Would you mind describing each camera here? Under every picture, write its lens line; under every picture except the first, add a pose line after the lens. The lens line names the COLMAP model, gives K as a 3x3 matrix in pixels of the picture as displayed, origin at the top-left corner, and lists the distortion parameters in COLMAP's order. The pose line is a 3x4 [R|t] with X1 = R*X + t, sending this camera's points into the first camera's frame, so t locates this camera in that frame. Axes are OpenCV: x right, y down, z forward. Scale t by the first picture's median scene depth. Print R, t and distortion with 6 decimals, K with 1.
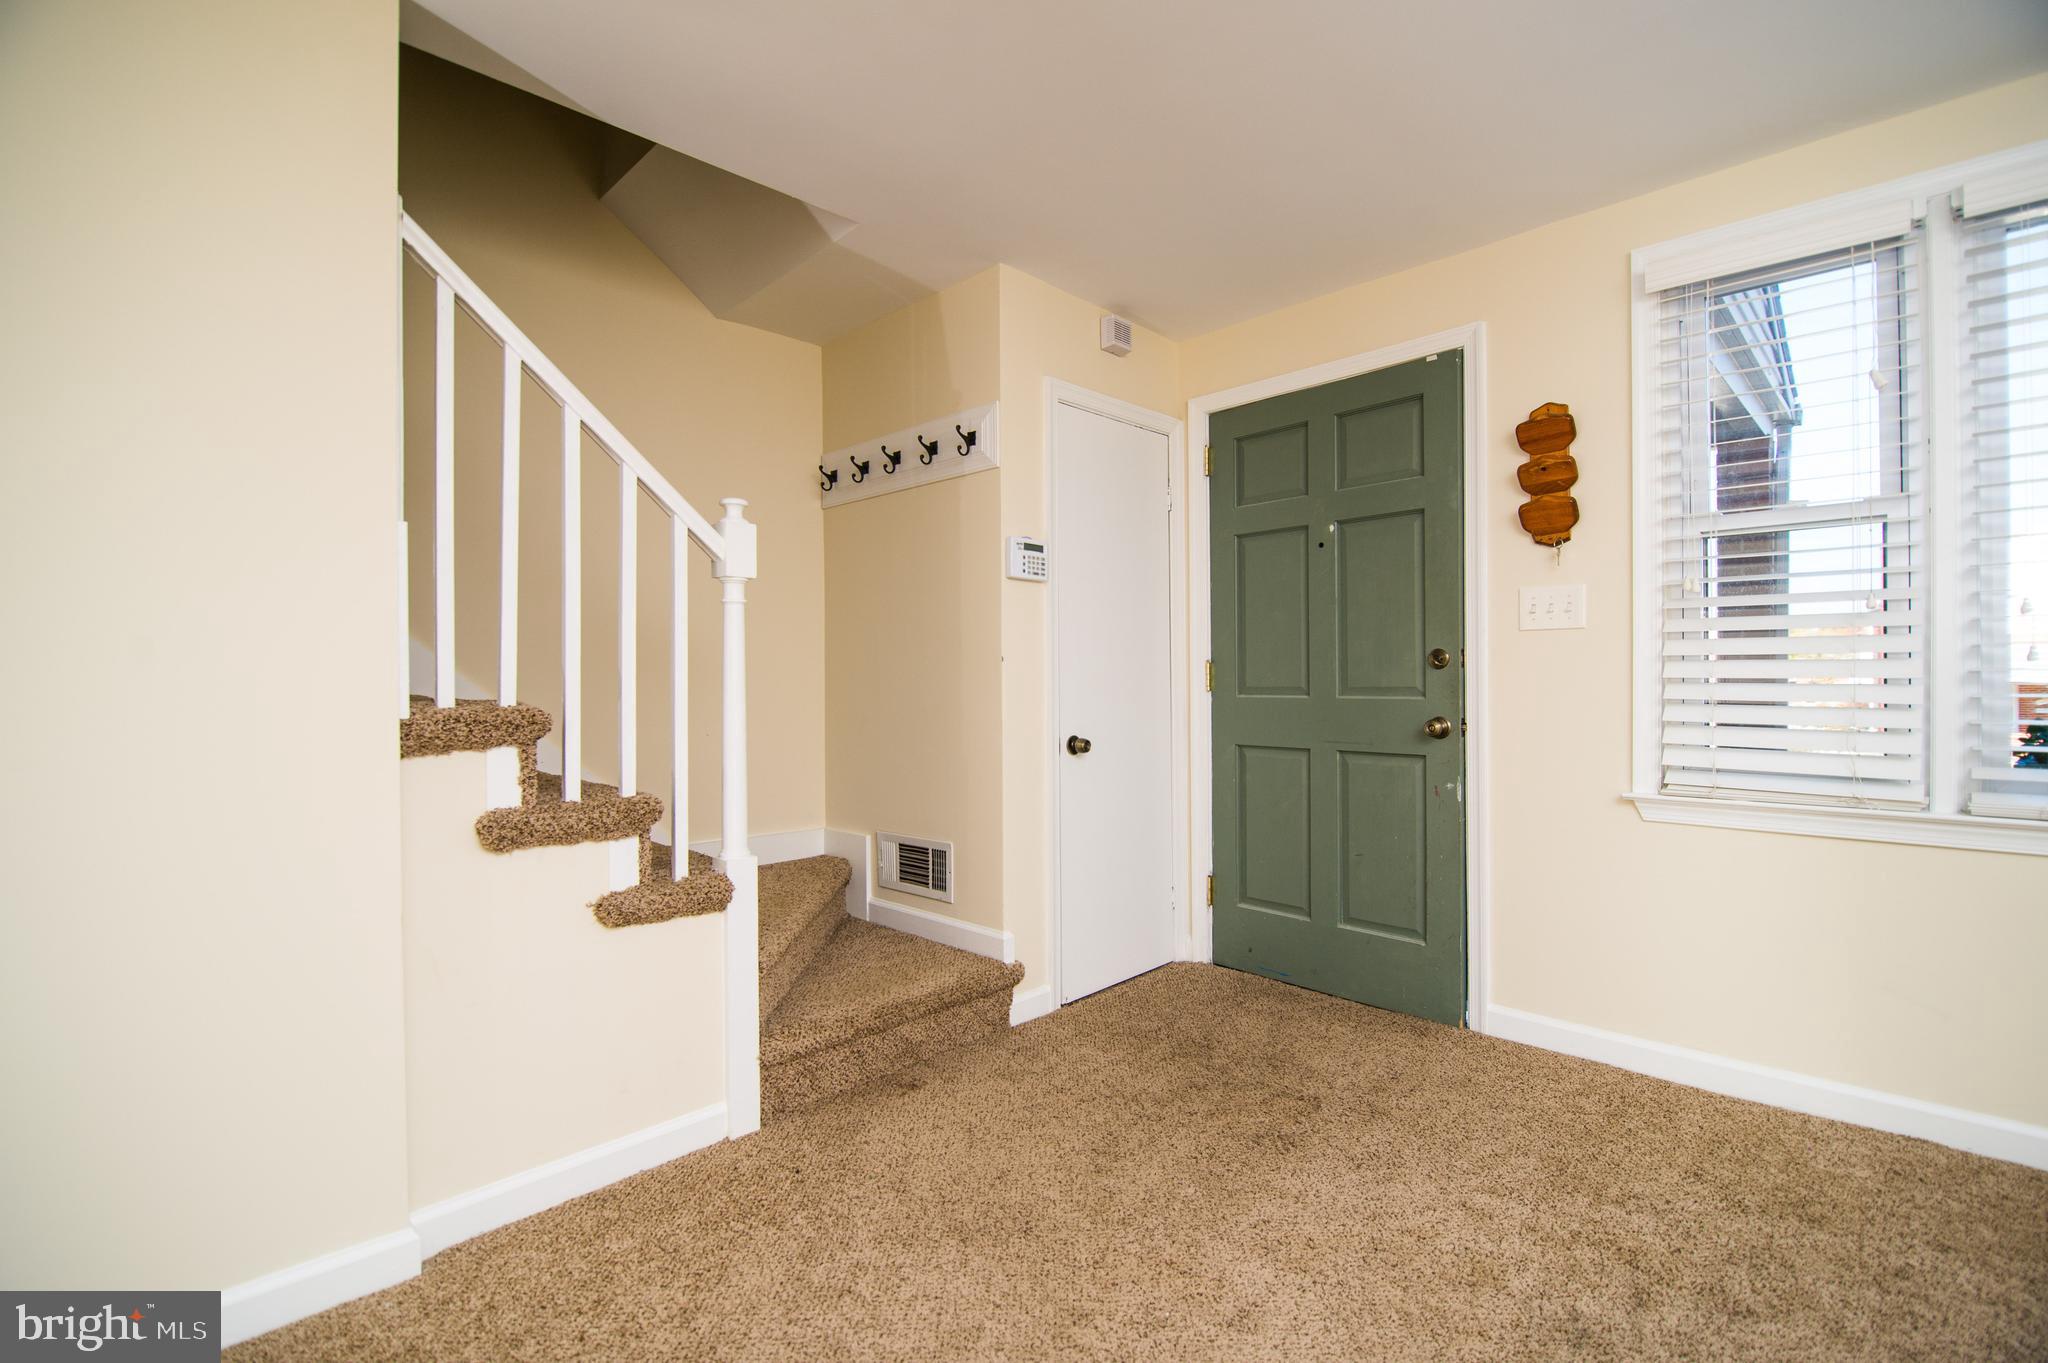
lens RADIAL K [[921.8, 0, 1023.1], [0, 921.8, 693.6], [0, 0, 1]] dist [-0.014218, -0.007189]
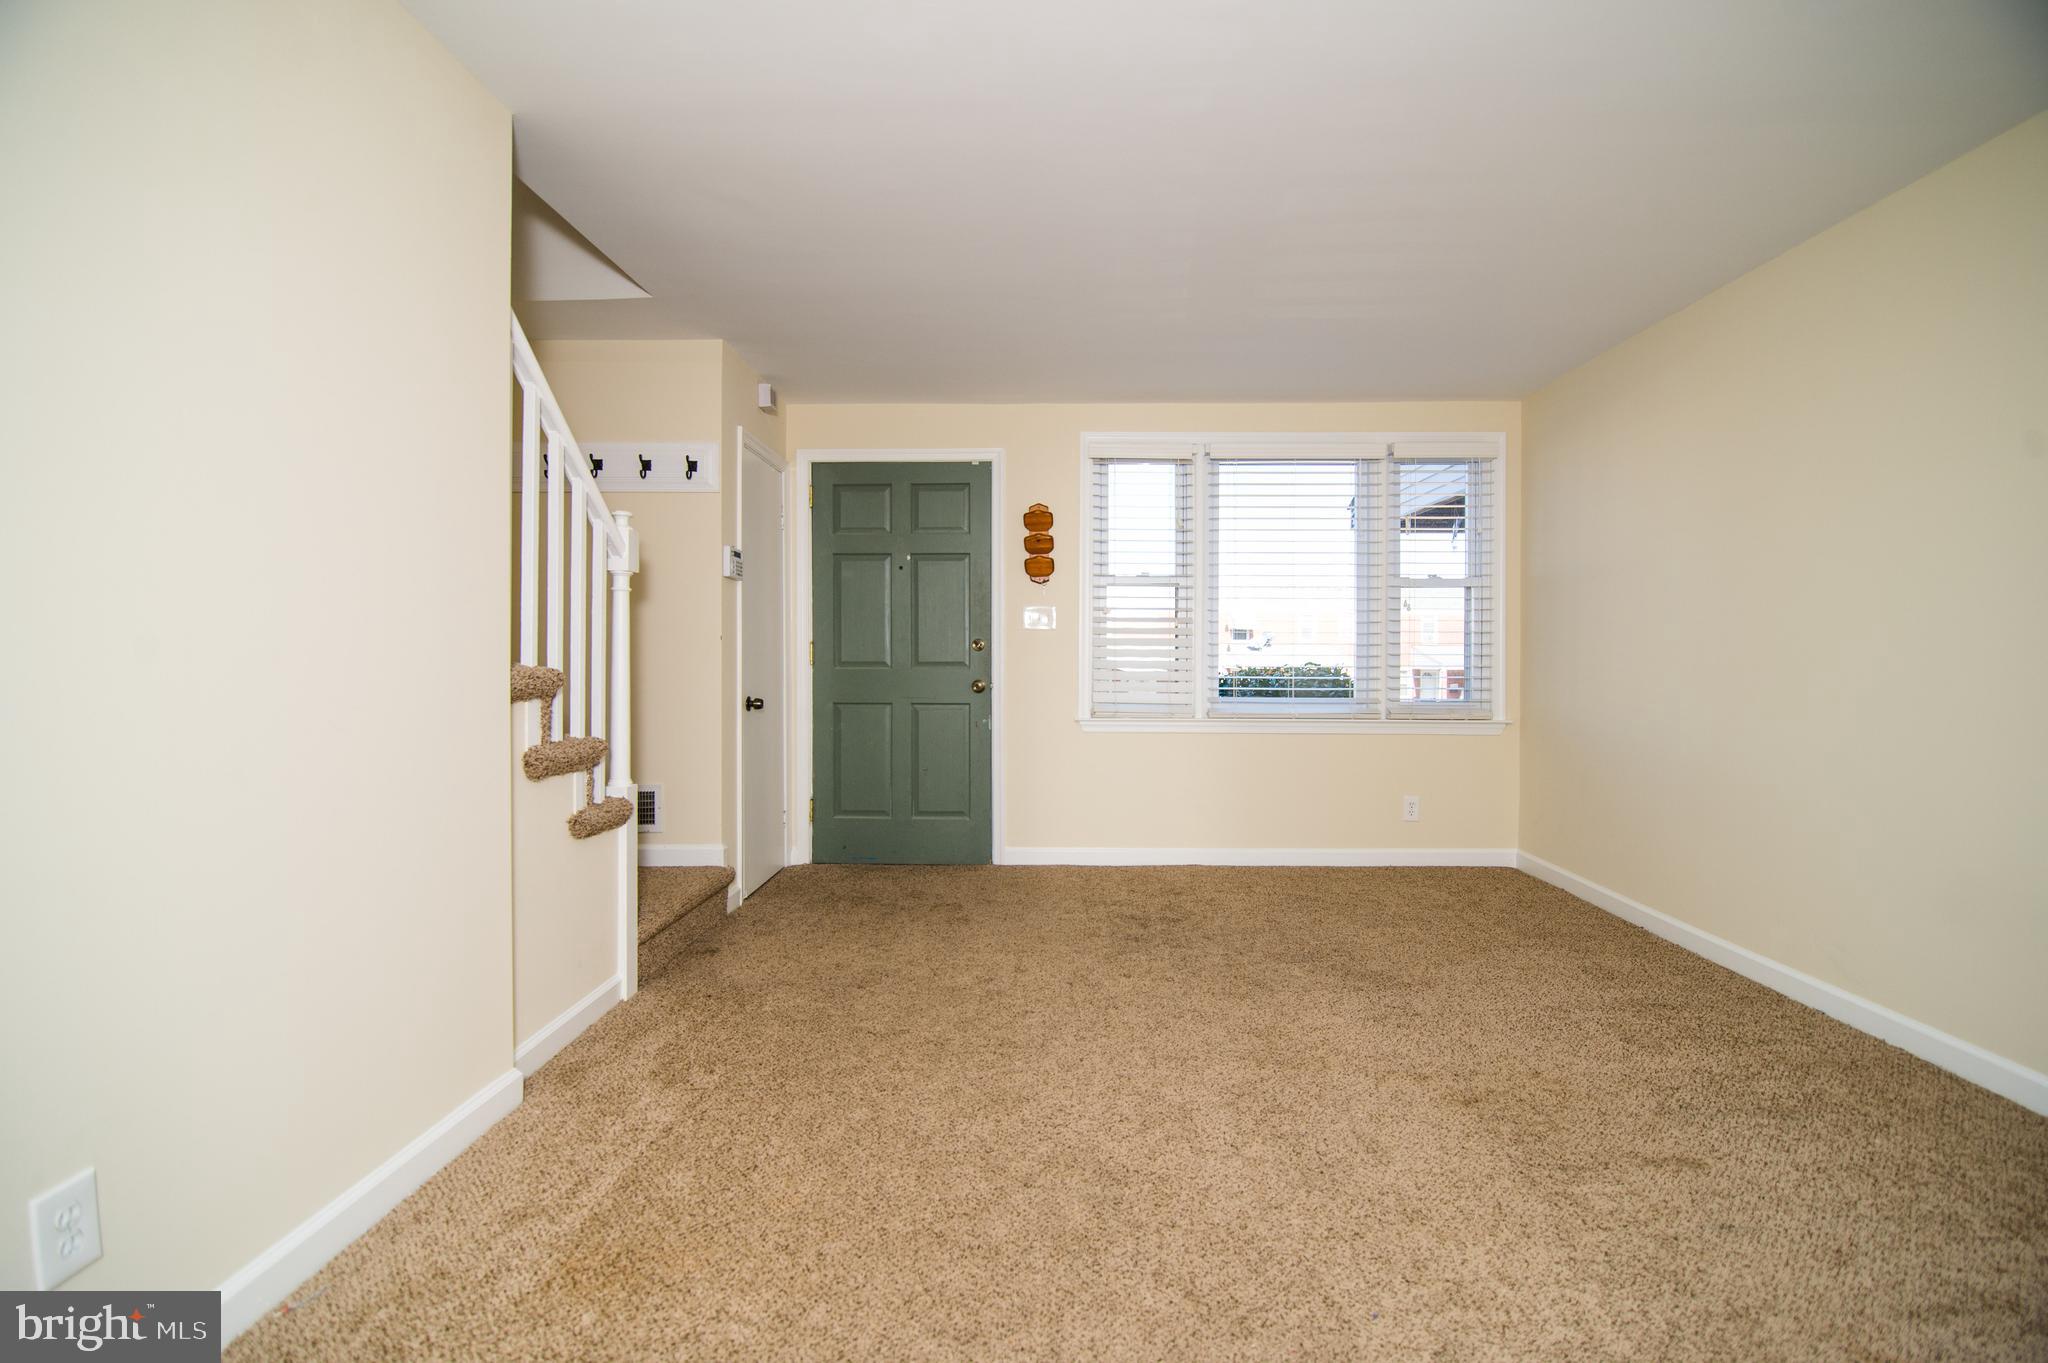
lens RADIAL K [[933.4, 0, 1025.1], [0, 933.4, 662.6], [0, 0, 1]] dist [-0.000579, -0.000075]
pose [[0.730264, 0.006978, 0.683129, -0.668991], [0.003317, 0.999900, -0.013759, 0.018674], [-0.683157, 0.012314, 0.730168, -0.304377]]
